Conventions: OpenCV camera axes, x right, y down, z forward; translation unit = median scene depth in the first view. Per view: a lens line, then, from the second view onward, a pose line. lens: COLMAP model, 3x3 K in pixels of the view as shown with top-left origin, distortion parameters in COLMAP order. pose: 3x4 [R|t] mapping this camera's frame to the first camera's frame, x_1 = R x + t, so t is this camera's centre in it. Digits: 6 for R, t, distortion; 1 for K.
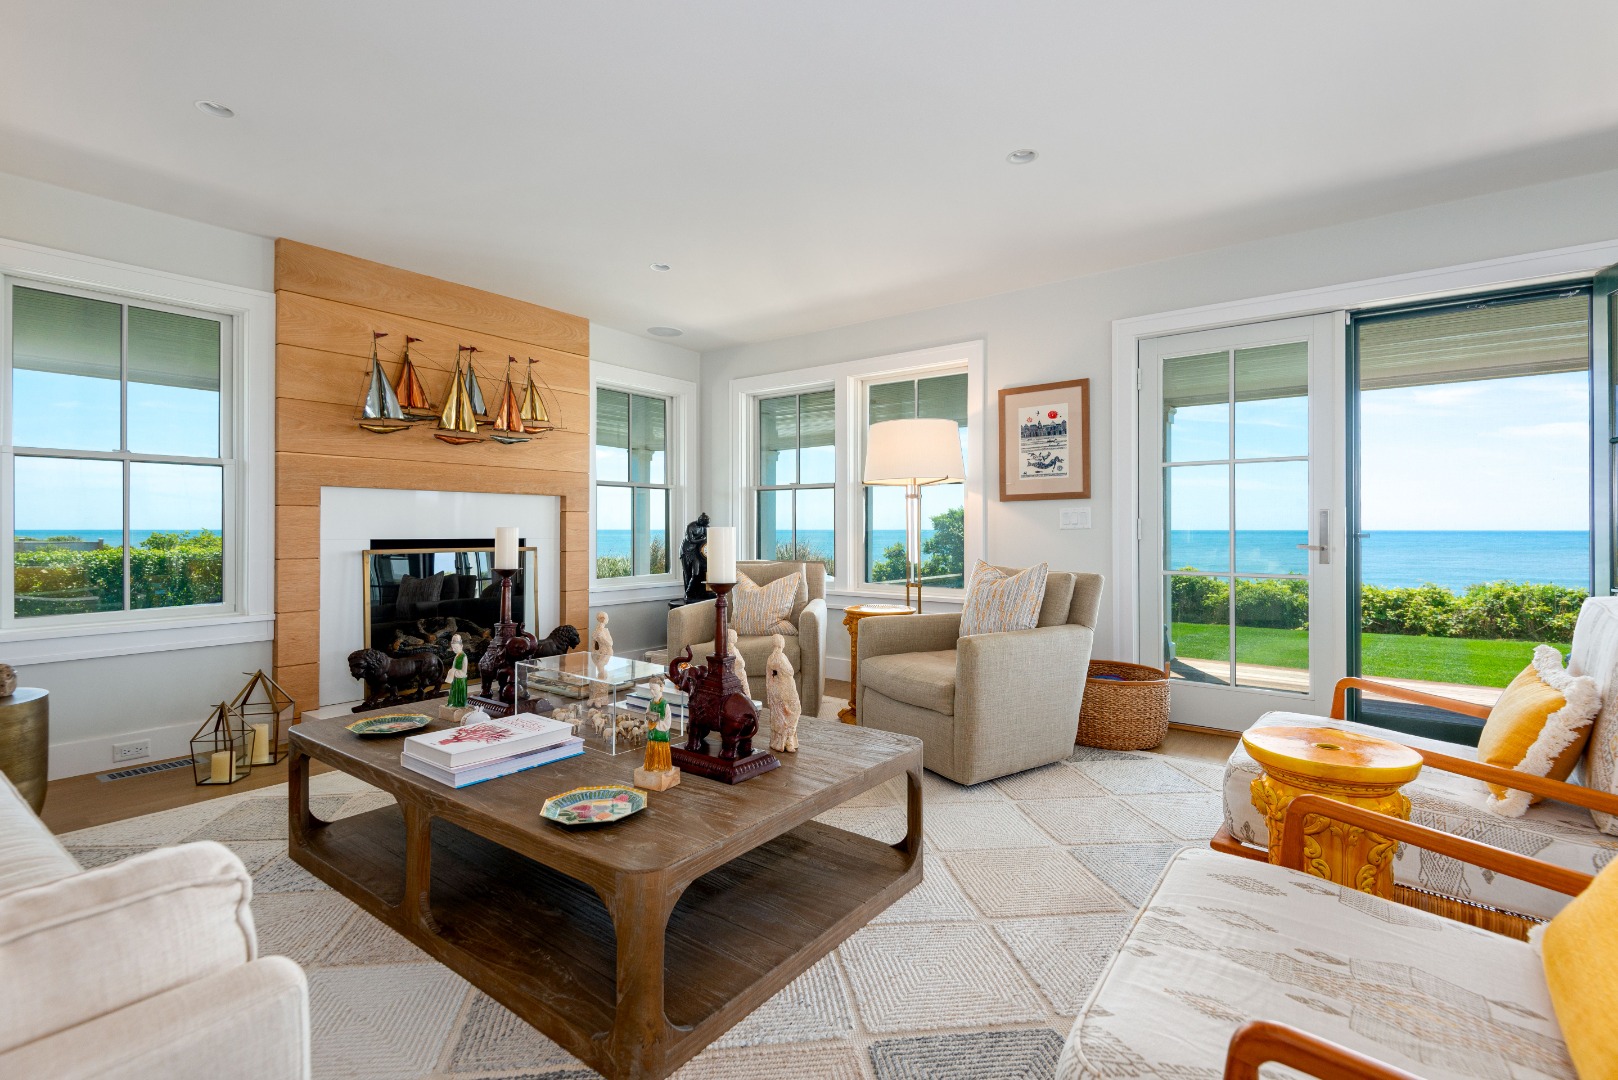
lens RADIAL K [[739.9, 0, 802.0], [0, 739.9, 528.4], [0, 0, 1]] dist [0.015125, -0.002734]
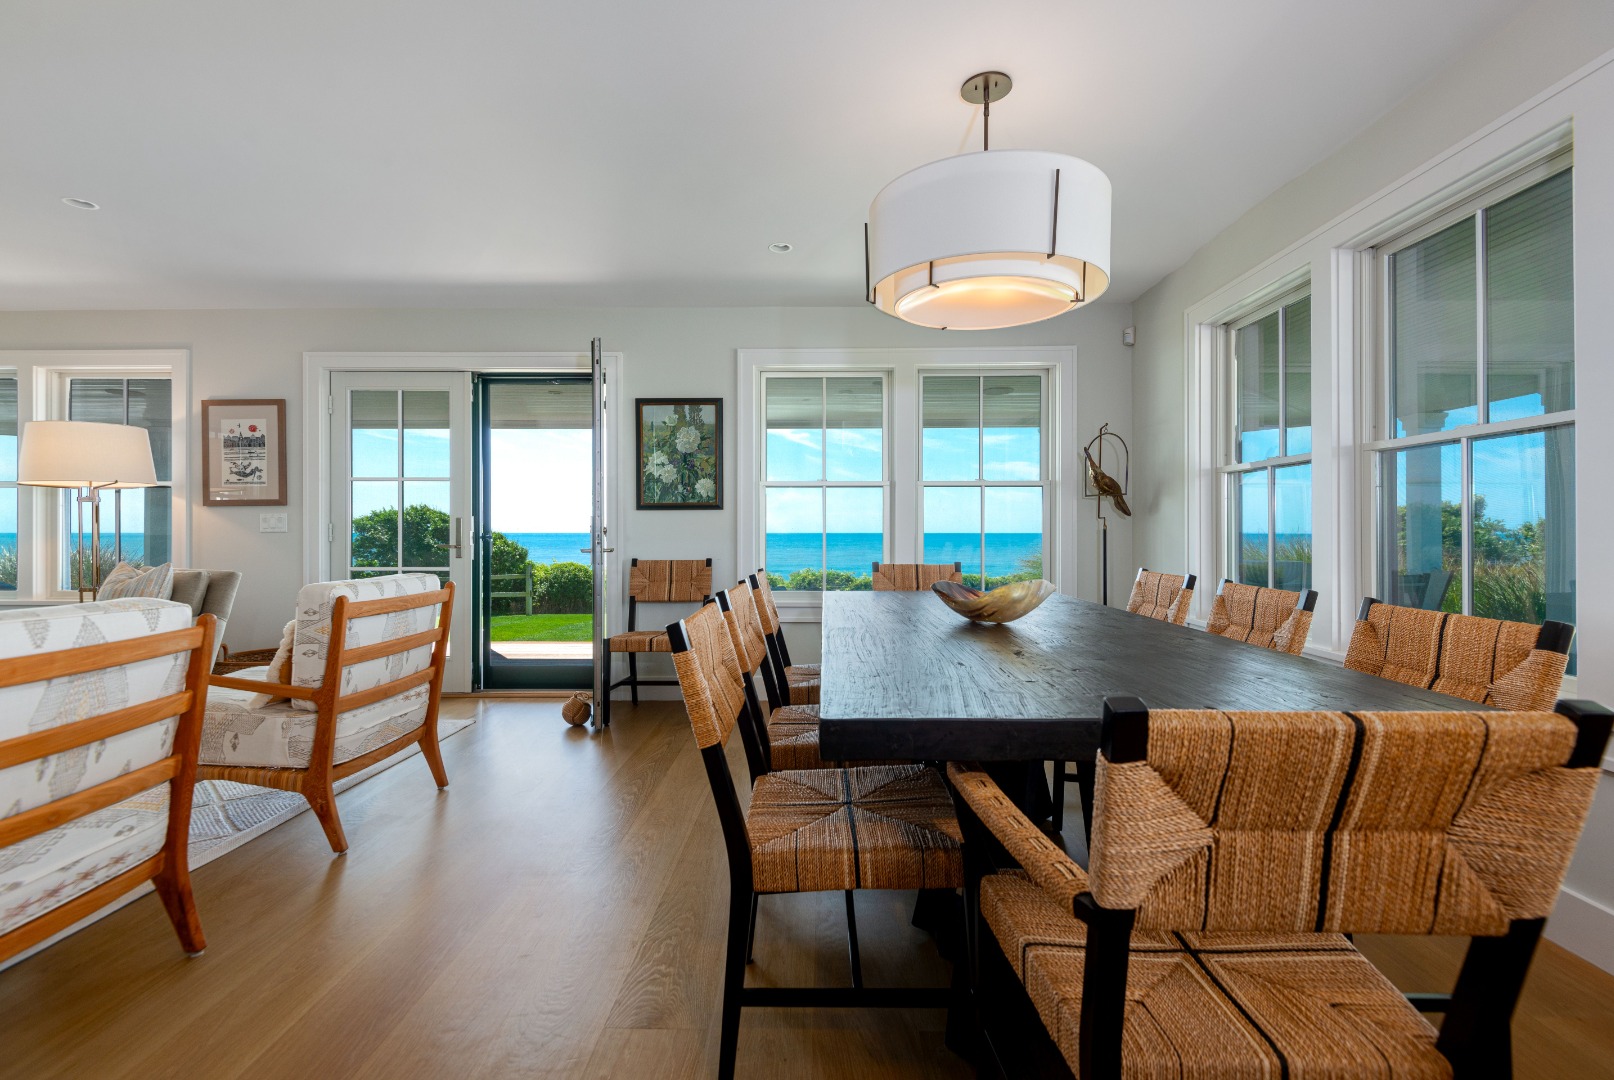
lens RADIAL K [[738.1, 0, 794.4], [0, 738.1, 527.1], [0, 0, 1]] dist [0.015125, -0.002734]
pose [[0.811743, 0.001635, 0.584012, 0.346398], [0.000935, 0.999991, -0.004100, -0.001950], [-0.584014, 0.003874, 0.811735, -0.362271]]
